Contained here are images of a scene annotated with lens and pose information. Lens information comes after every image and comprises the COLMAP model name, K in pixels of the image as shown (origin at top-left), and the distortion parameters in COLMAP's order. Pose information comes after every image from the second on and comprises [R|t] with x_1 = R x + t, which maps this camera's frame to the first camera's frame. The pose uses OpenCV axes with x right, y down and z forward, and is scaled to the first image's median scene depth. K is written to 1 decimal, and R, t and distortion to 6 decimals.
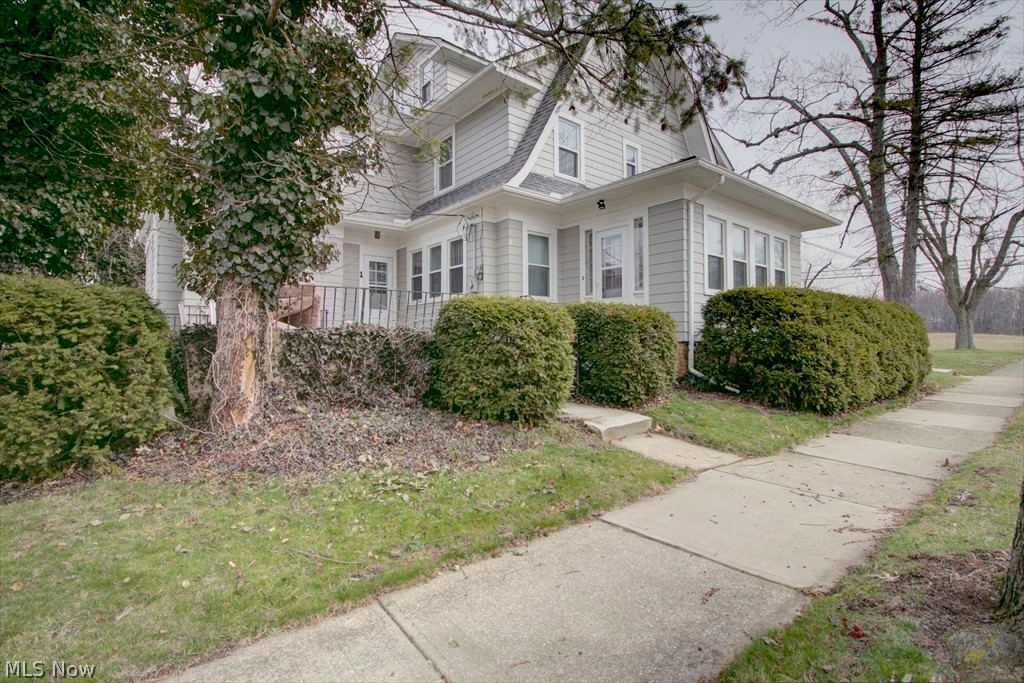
lens RADIAL K [[483.6, 0, 512.0], [0, 483.6, 341.5], [0, 0, 1]] dist [-0.000071, -0.012737]
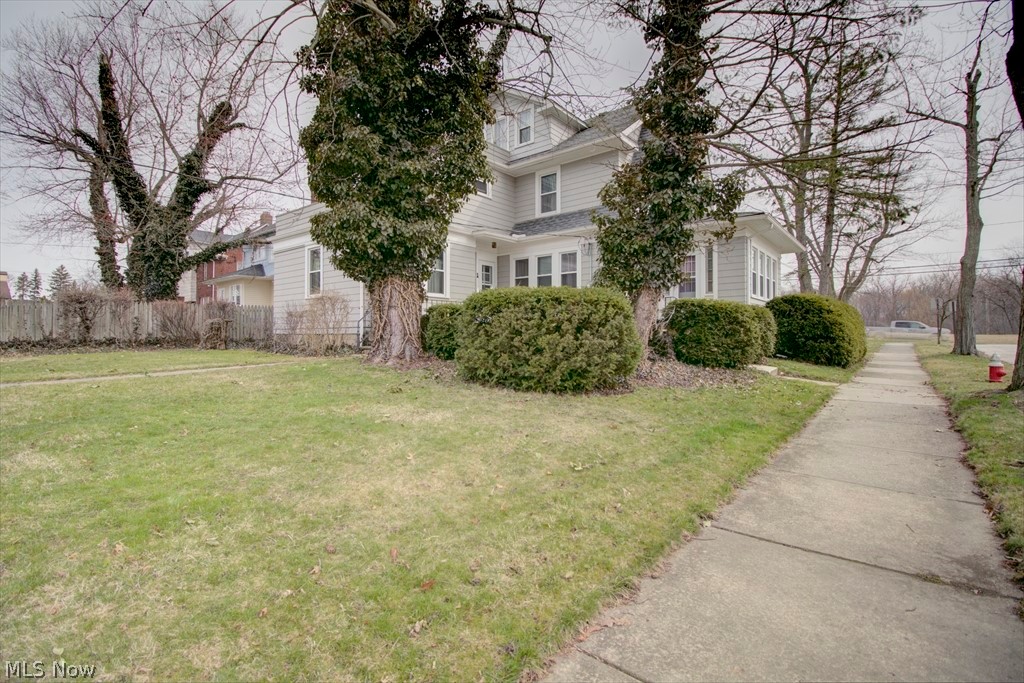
lens RADIAL K [[483.6, 0, 512.0], [0, 483.6, 341.5], [0, 0, 1]] dist [-0.000071, -0.012737]
pose [[0.977029, -0.002017, 0.213095, -0.511319], [-0.000686, 0.999920, 0.012610, 0.018340], [-0.213104, -0.012466, 0.976950, -0.264726]]
